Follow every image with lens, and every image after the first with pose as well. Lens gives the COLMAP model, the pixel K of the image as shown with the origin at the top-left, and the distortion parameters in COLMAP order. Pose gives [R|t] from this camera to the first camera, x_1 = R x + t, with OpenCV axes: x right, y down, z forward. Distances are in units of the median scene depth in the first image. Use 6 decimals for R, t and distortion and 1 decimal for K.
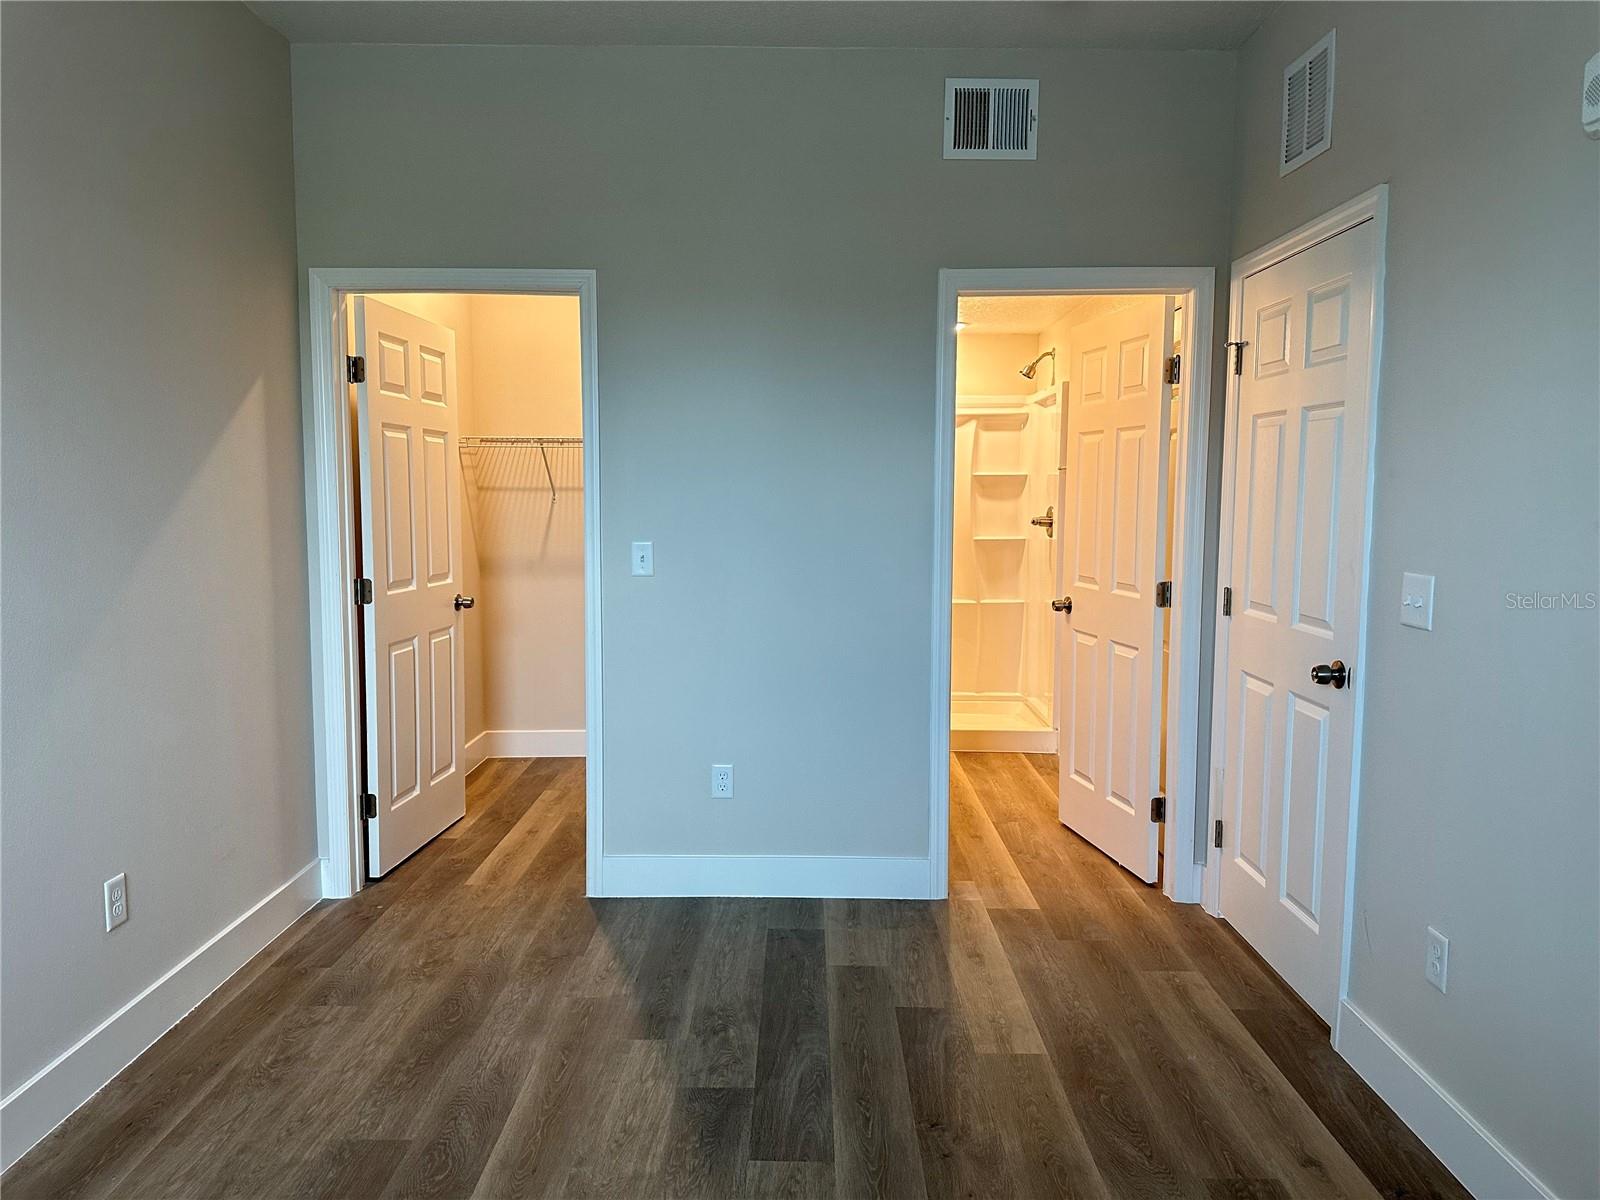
lens RADIAL K [[1110.4, 0, 802.4], [0, 1110.4, 594.5], [0, 0, 1]] dist [0.054803, -0.055225]
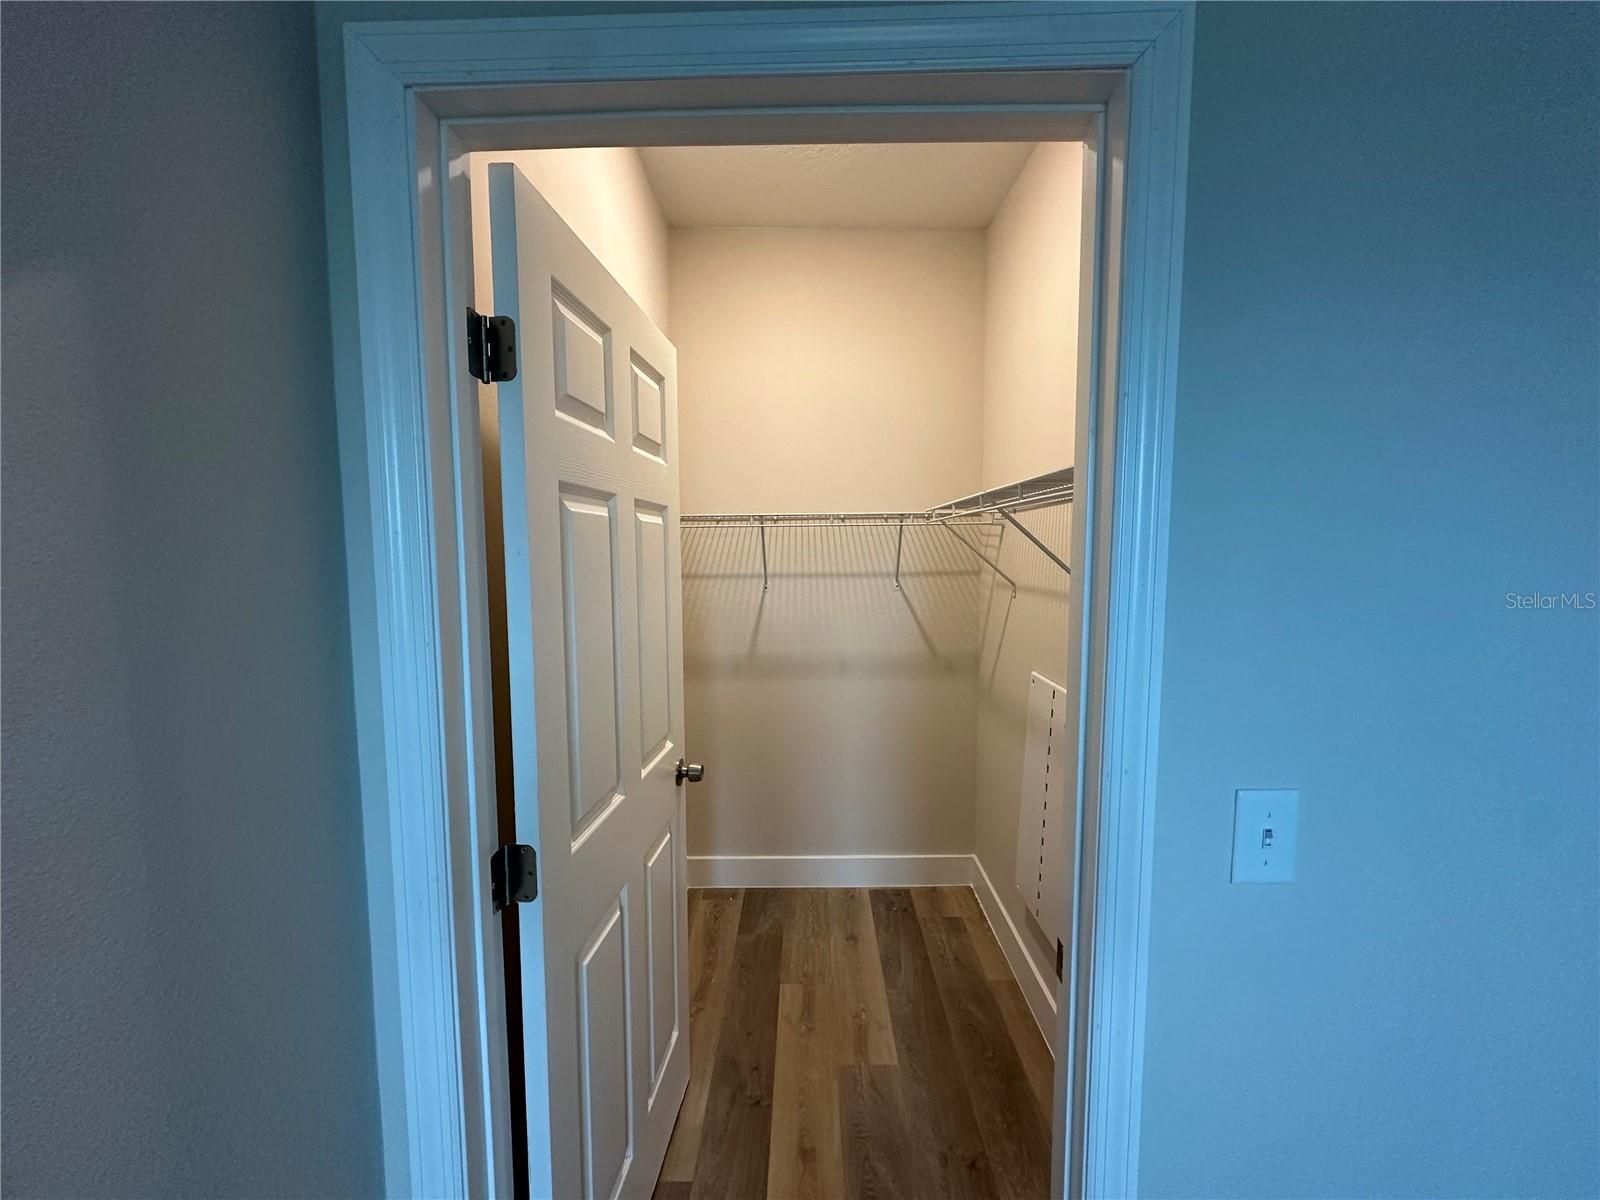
lens RADIAL K [[634.5, 0, 797.3], [0, 634.5, 601.0], [0, 0, 1]] dist [-0.004190, 0.001299]
pose [[0.999874, -0.007592, -0.013908, -0.280179], [0.007496, 0.999948, -0.006914, -0.104659], [0.013959, 0.006809, 0.999879, 0.756212]]
